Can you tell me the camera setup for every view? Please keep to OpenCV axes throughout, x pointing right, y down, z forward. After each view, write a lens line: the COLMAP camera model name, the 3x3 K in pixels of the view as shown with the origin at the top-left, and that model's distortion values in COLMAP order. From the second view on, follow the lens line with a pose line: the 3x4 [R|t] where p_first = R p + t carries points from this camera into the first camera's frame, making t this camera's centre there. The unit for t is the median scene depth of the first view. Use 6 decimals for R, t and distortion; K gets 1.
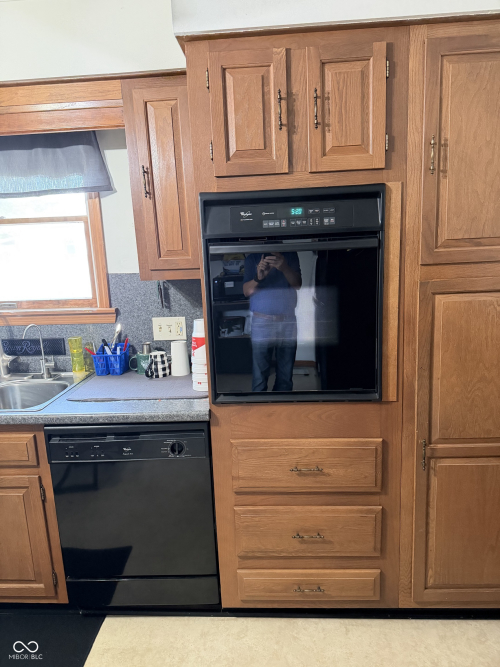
lens RADIAL K [[469.8, 0, 249.8], [0, 469.8, 333.0], [0, 0, 1]] dist [0.033506, -0.016119]
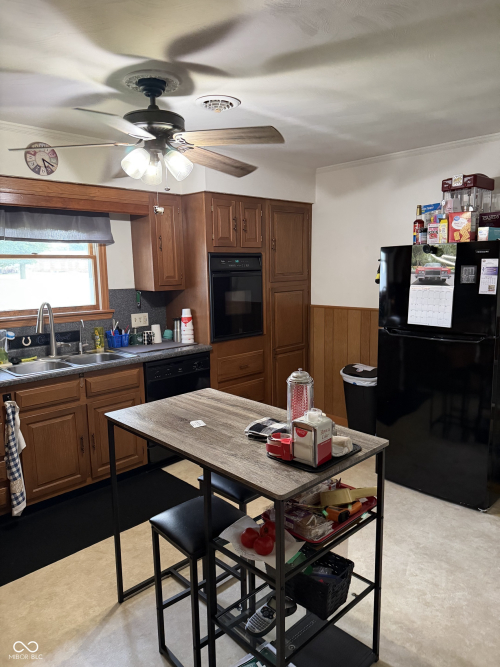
lens RADIAL K [[469.8, 0, 250.0], [0, 469.8, 334.9], [0, 0, 1]] dist [0.033506, -0.016119]
pose [[0.668577, -0.079436, 0.739388, -1.590055], [0.127262, 0.991833, -0.008517, 0.151318], [-0.732673, 0.099790, 0.673226, -0.653929]]
